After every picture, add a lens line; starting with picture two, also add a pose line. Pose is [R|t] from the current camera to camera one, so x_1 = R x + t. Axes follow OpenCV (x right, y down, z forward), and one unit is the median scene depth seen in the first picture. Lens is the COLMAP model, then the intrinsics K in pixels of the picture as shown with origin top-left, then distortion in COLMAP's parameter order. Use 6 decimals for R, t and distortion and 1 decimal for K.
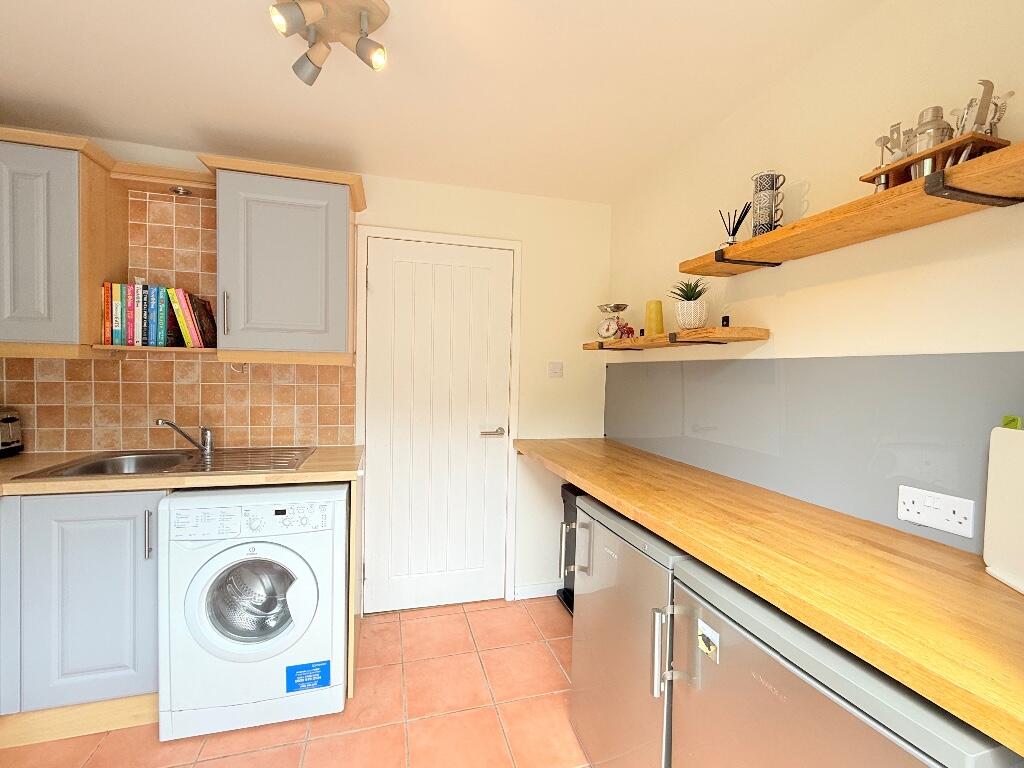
lens RADIAL K [[452.6, 0, 510.6], [0, 452.6, 385.5], [0, 0, 1]] dist [-0.002596, 0.001167]
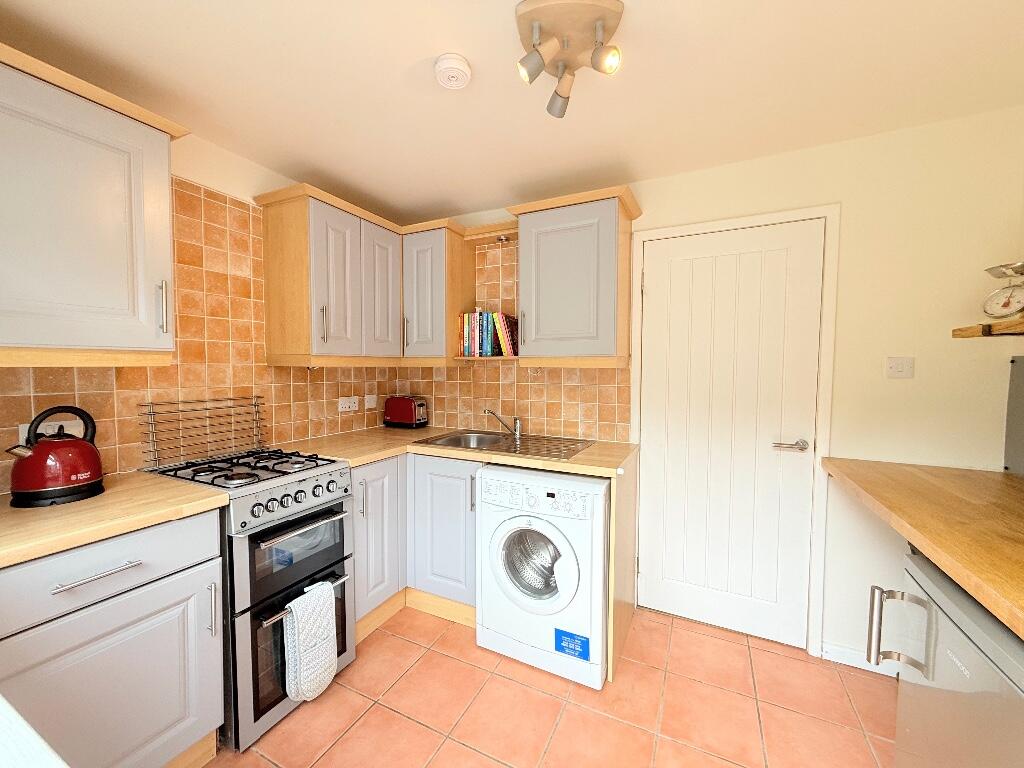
lens RADIAL K [[410.1, 0, 514.3], [0, 410.1, 384.2], [0, 0, 1]] dist [-0.006760, 0.000202]
pose [[0.734485, 0.011790, -0.678523, 0.122968], [-0.008223, 0.999930, 0.008474, -0.012935], [0.678576, -0.000644, 0.734530, 0.141380]]
